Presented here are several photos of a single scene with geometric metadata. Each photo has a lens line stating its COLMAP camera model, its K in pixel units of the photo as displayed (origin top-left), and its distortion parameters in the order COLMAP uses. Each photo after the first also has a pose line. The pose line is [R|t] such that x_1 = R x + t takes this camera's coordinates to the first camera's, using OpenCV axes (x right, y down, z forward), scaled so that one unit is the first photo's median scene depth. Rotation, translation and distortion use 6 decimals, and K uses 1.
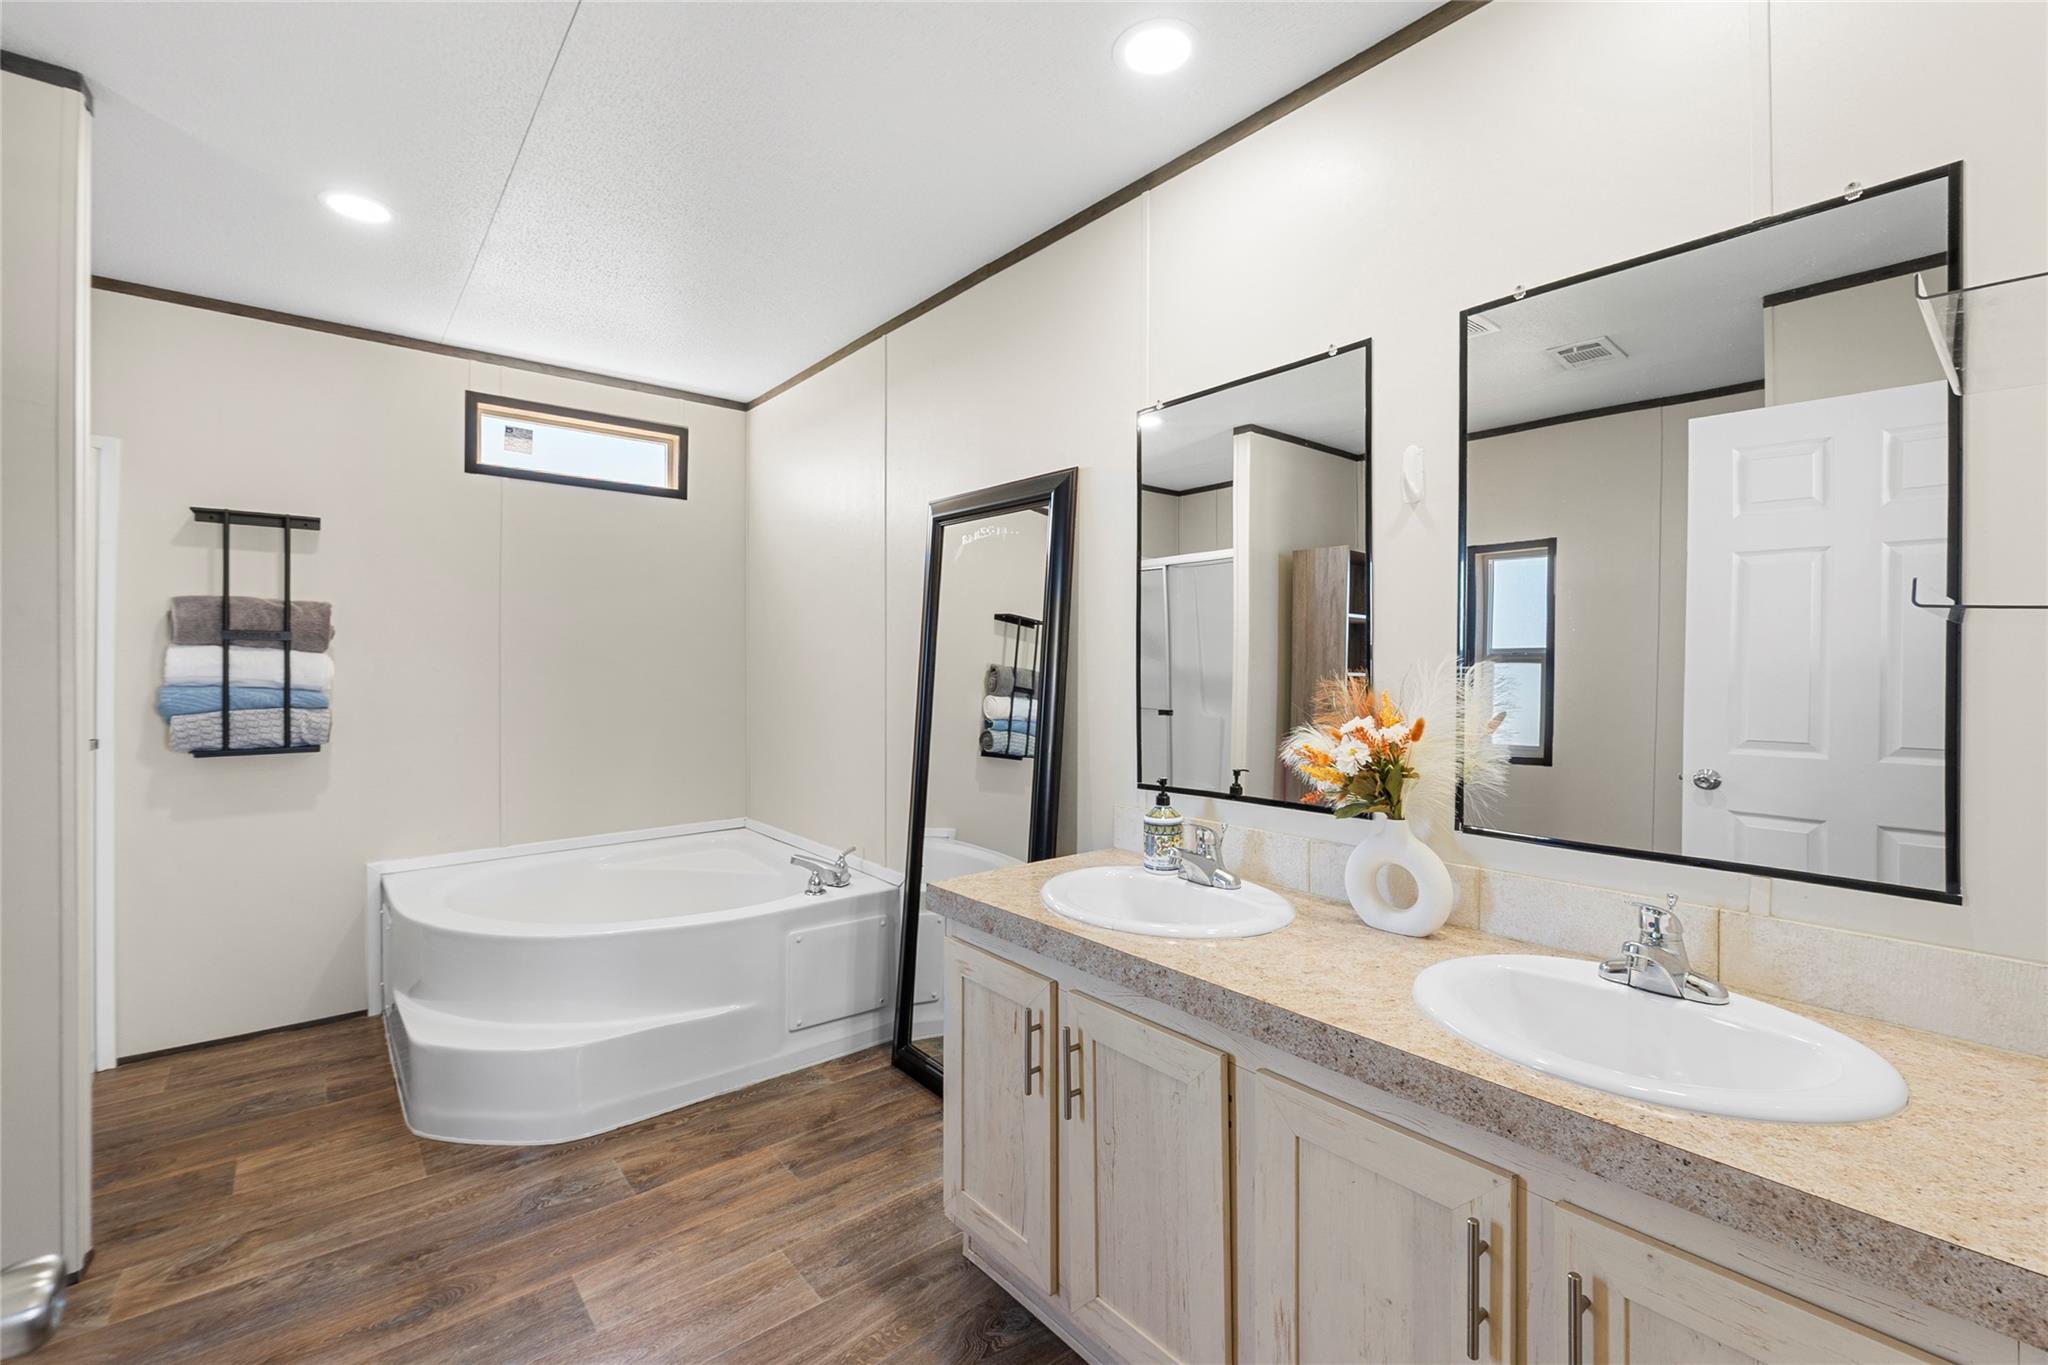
lens RADIAL K [[859.5, 0, 1008.3], [0, 859.5, 672.2], [0, 0, 1]] dist [-0.012935, 0.003020]
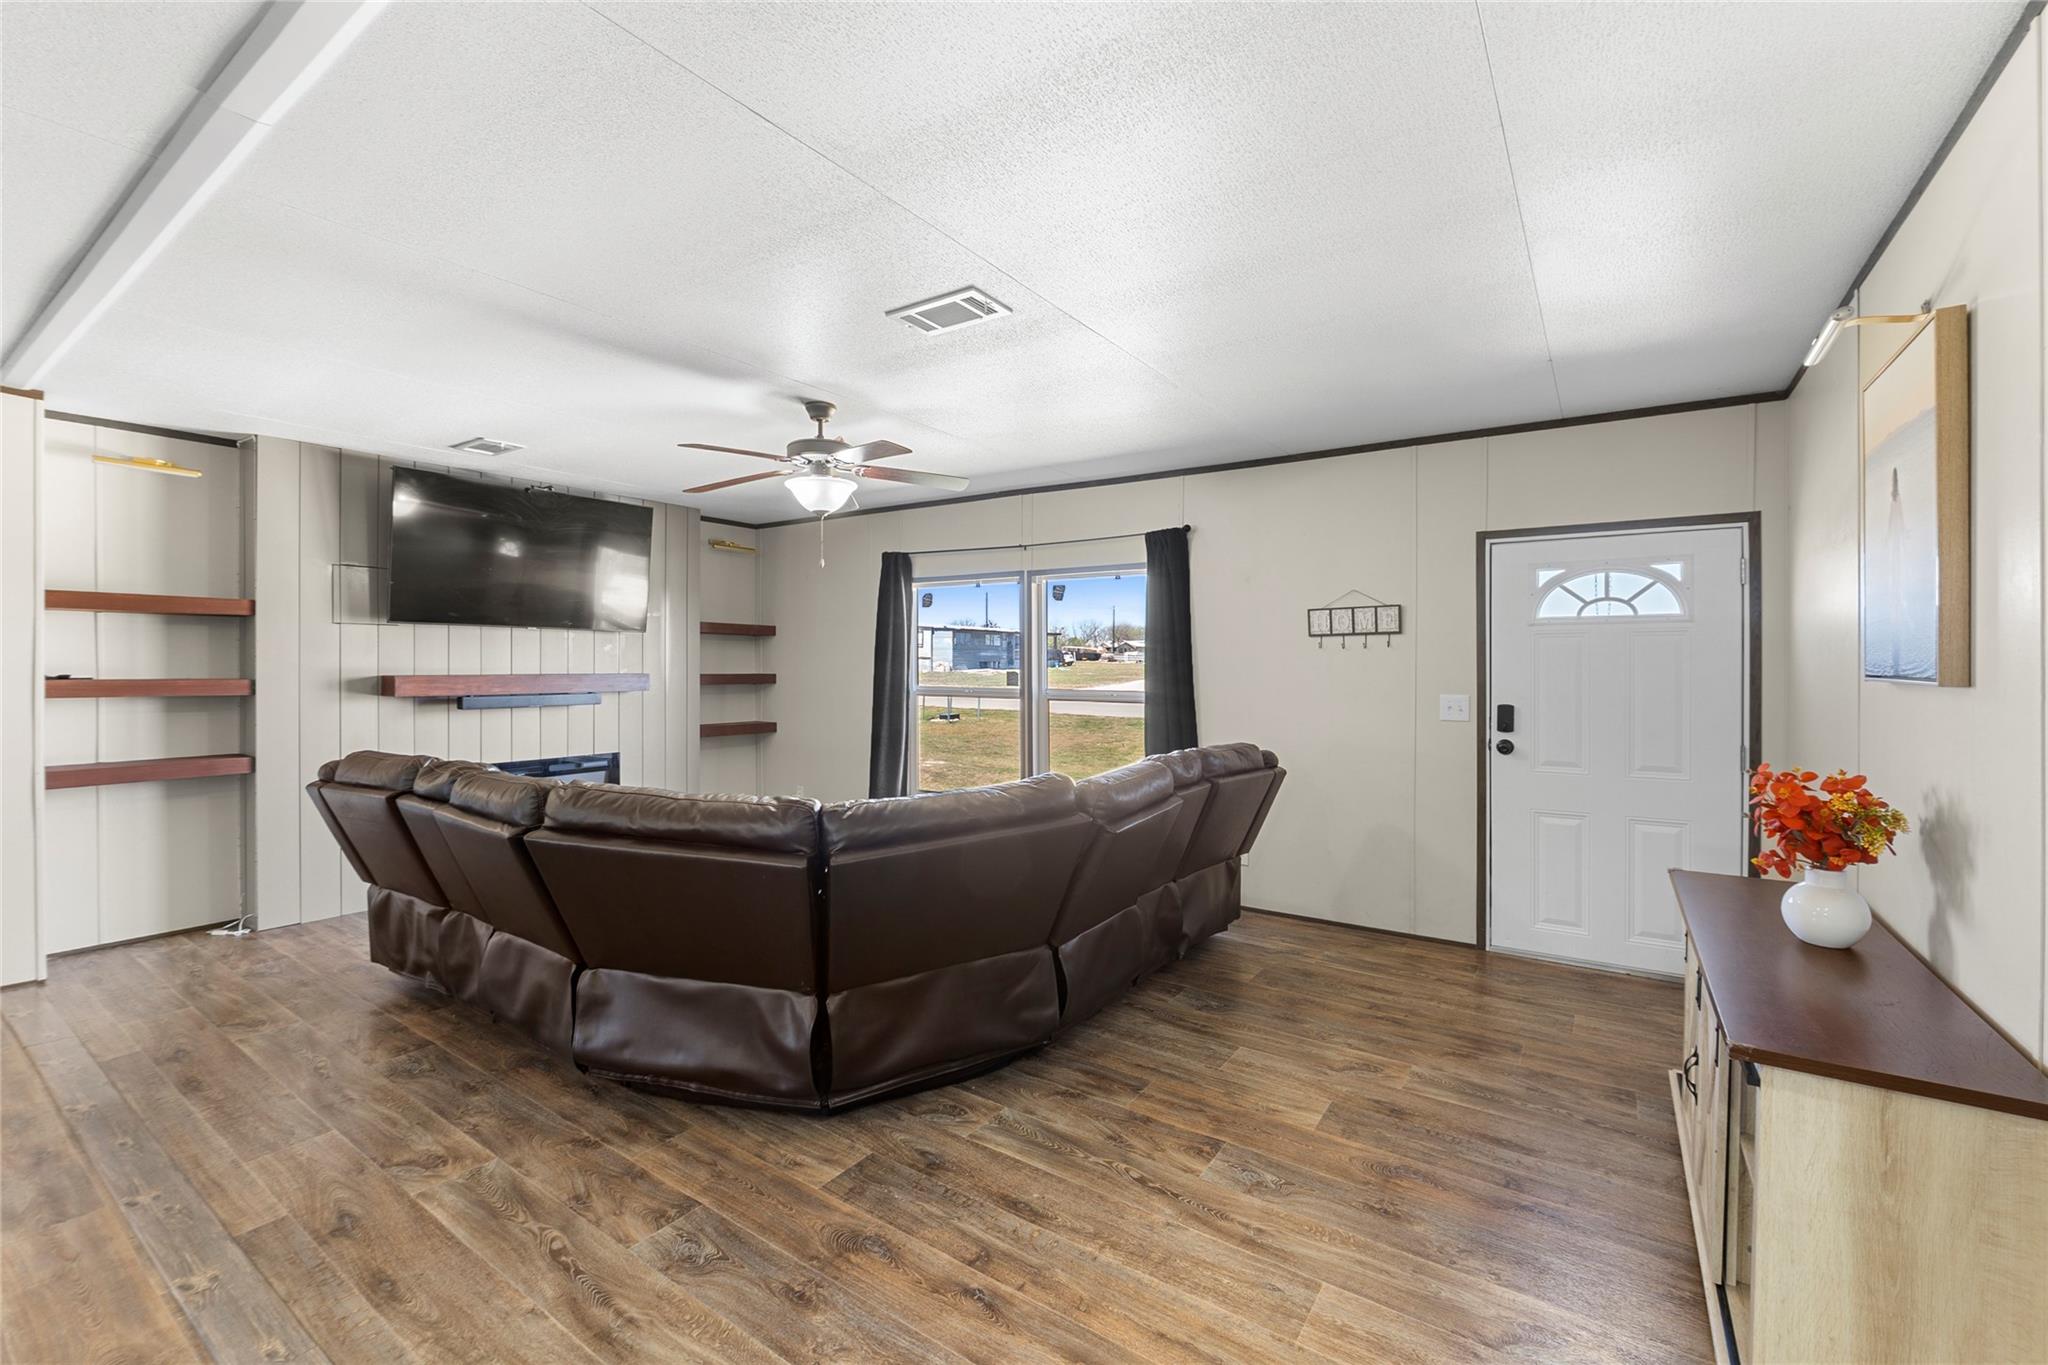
lens RADIAL K [[859.5, 0, 1030.0], [0, 859.5, 667.0], [0, 0, 1]] dist [-0.012935, 0.003020]
pose [[-0.283887, -0.011112, 0.958793, -1.529816], [0.008592, 0.999863, 0.014132, -0.069758], [-0.958819, 0.012250, -0.283753, 1.632855]]
